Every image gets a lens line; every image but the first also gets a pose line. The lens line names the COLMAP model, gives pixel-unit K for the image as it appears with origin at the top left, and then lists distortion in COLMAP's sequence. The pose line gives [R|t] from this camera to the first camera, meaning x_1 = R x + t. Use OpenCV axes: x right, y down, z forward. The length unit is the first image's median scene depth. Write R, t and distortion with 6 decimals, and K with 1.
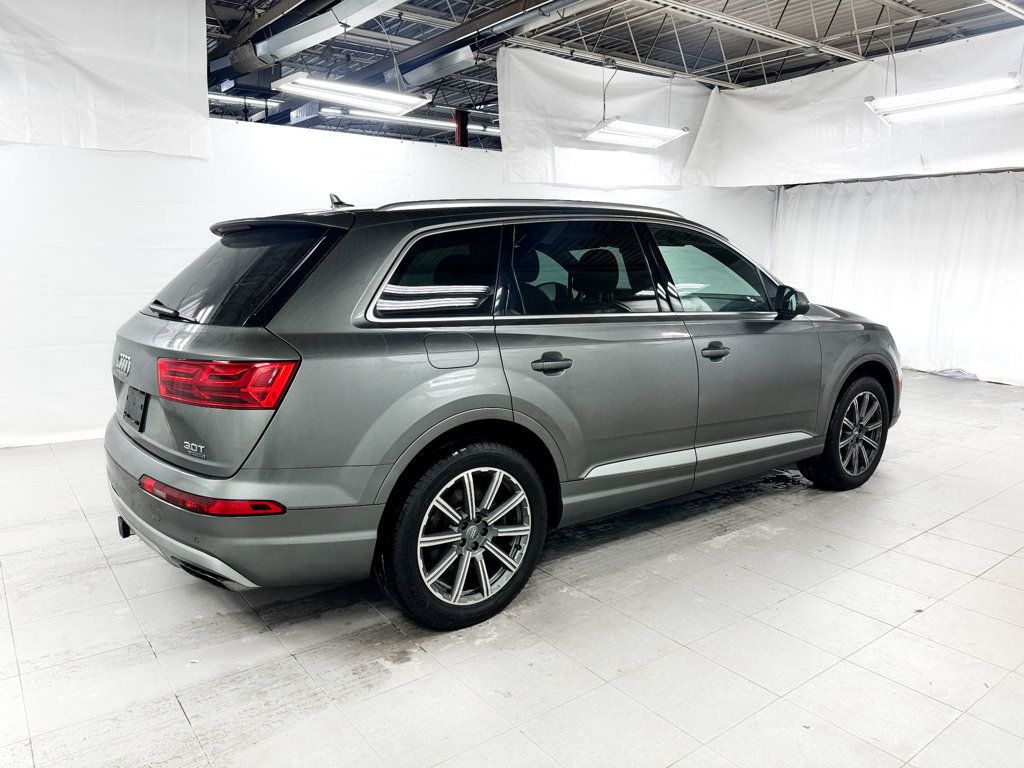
lens RADIAL K [[731.8, 0, 518.9], [0, 731.8, 391.2], [0, 0, 1]] dist [0.019003, 0.000304]
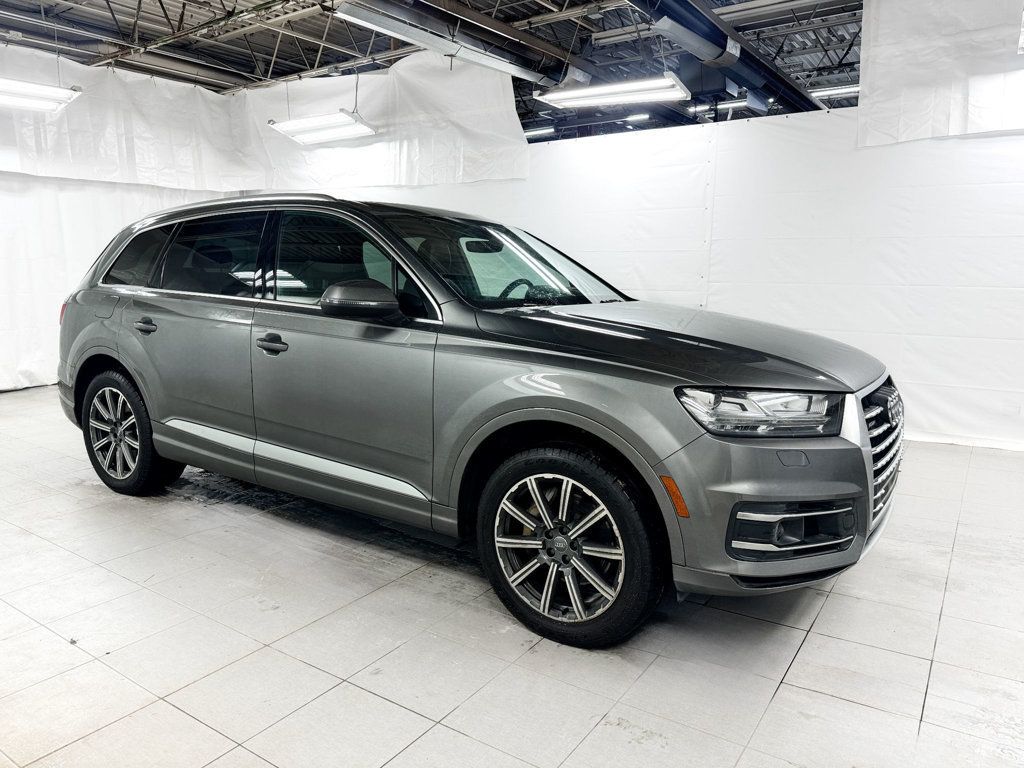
lens RADIAL K [[731.8, 0, 511.8], [0, 731.8, 381.1], [0, 0, 1]] dist [0.019003, 0.000304]
pose [[0.316739, 0.149258, -0.936695, 1.080112], [-0.169893, 0.980498, 0.098789, -0.131958], [0.933173, 0.127848, 0.335920, 0.848497]]
